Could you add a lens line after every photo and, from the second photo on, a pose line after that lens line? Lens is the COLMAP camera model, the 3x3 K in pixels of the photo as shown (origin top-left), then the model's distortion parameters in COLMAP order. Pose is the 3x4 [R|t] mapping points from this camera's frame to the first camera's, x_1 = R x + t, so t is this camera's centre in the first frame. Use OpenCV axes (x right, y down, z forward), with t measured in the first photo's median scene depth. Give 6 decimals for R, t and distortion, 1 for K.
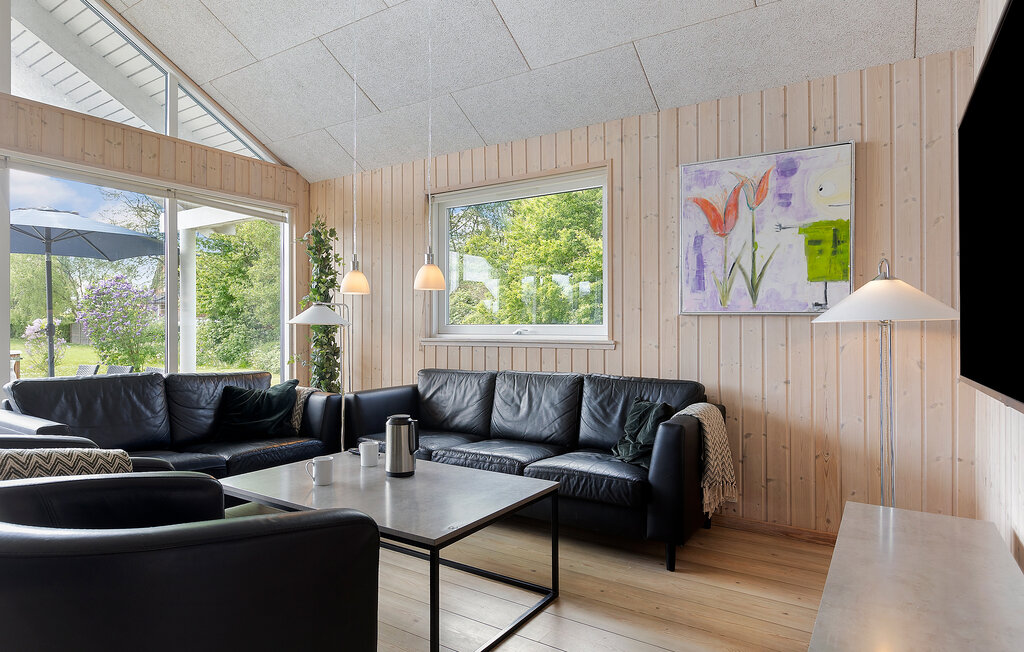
lens RADIAL K [[576.1, 0, 512.0], [0, 576.1, 326.0], [0, 0, 1]] dist [-0.002300, -0.000143]
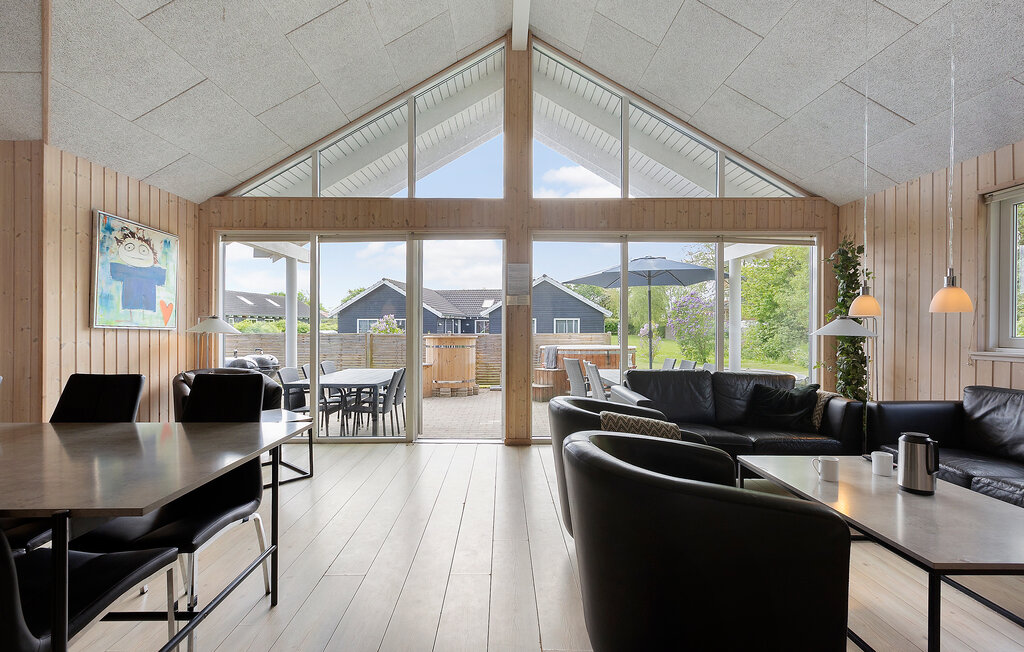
lens RADIAL K [[468.4, 0, 512.0], [0, 468.4, 326.0], [0, 0, 1]] dist [0.001427, -0.000118]
pose [[0.562844, 0.000822, -0.826562, 0.051923], [0.000261, 0.999999, 0.001172, -0.021794], [0.826563, -0.000875, 0.562844, -0.039768]]
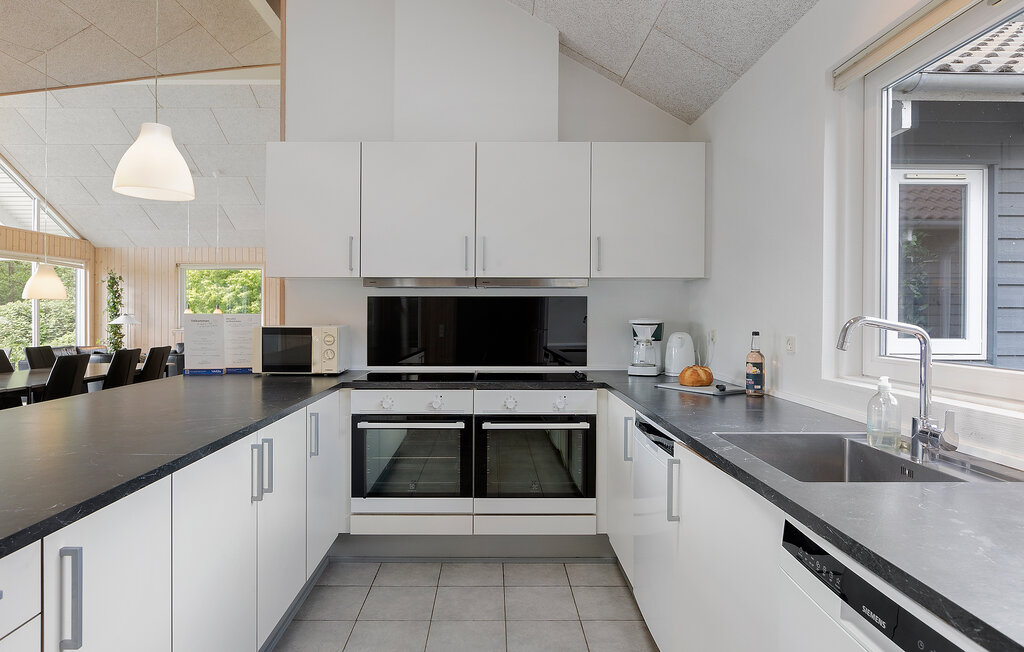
lens RADIAL K [[645.6, 0, 512.0], [0, 645.6, 326.0], [0, 0, 1]] dist [-0.035992, -0.000067]
pose [[0.835936, -0.007656, 0.548774, -0.421543], [-0.005702, 0.999728, 0.022634, -0.056770], [-0.548797, -0.022049, 0.835665, -1.755583]]
